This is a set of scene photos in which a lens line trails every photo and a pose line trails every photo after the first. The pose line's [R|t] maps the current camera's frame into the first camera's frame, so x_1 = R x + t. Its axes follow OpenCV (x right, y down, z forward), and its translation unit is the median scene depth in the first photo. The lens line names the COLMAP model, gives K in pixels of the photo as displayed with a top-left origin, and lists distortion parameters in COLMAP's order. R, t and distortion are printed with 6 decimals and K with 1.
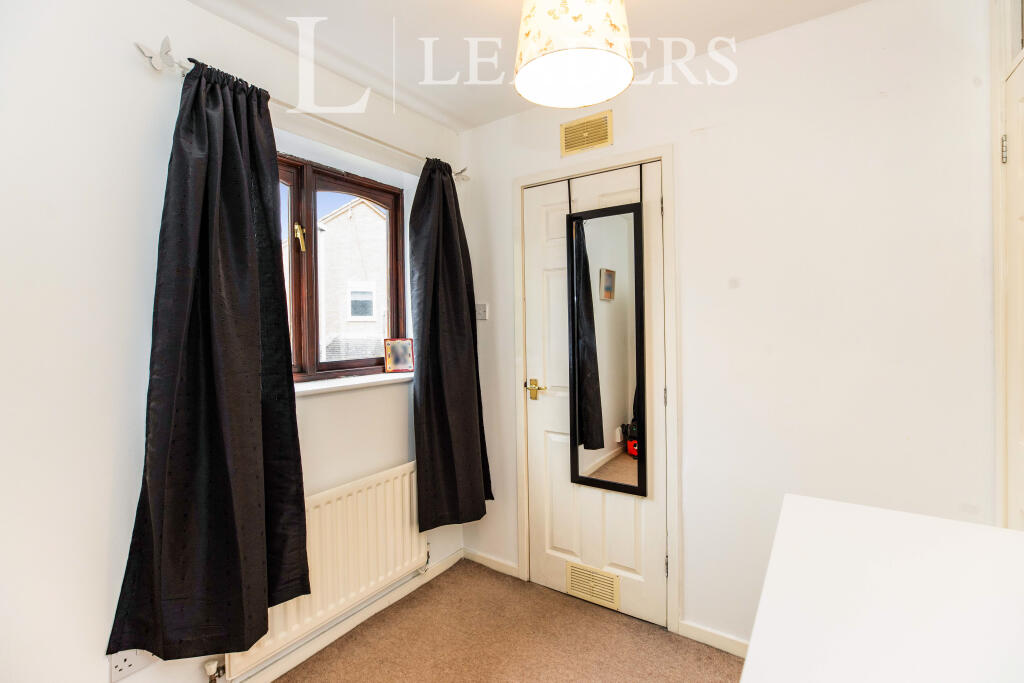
lens RADIAL K [[471.9, 0, 512.0], [0, 471.9, 341.5], [0, 0, 1]] dist [0.000428, 0.000030]
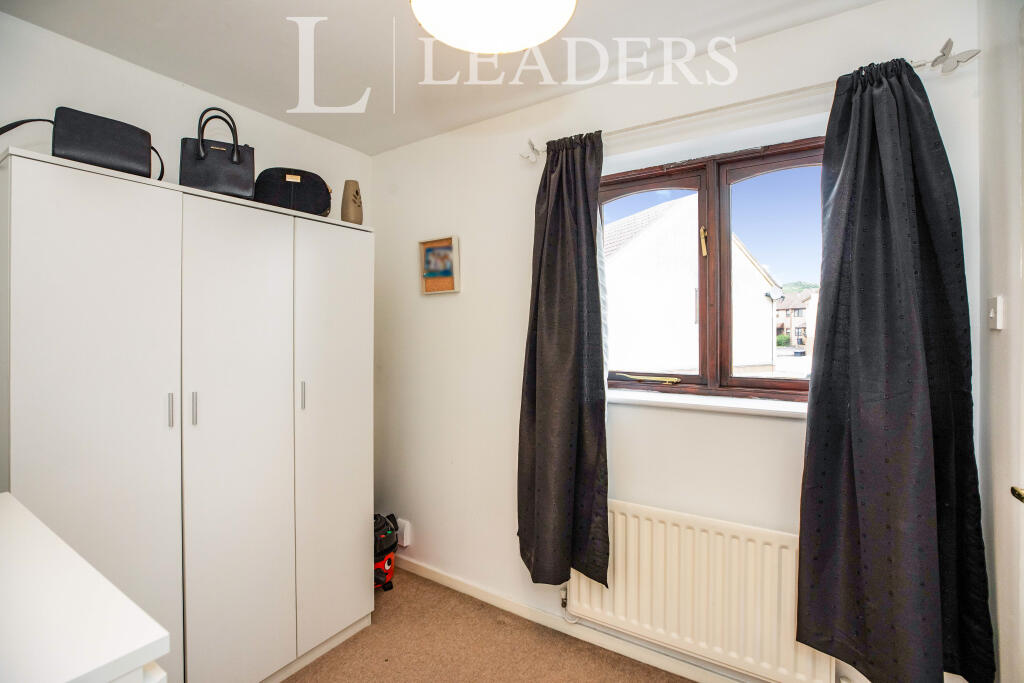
lens RADIAL K [[472.8, 0, 511.3], [0, 472.8, 334.7], [0, 0, 1]] dist [-0.001680, -0.000250]
pose [[0.033278, 0.029888, -0.998999, 0.489053], [-0.025143, 0.999261, 0.029058, -0.051327], [0.999130, 0.024151, 0.034005, 0.585589]]
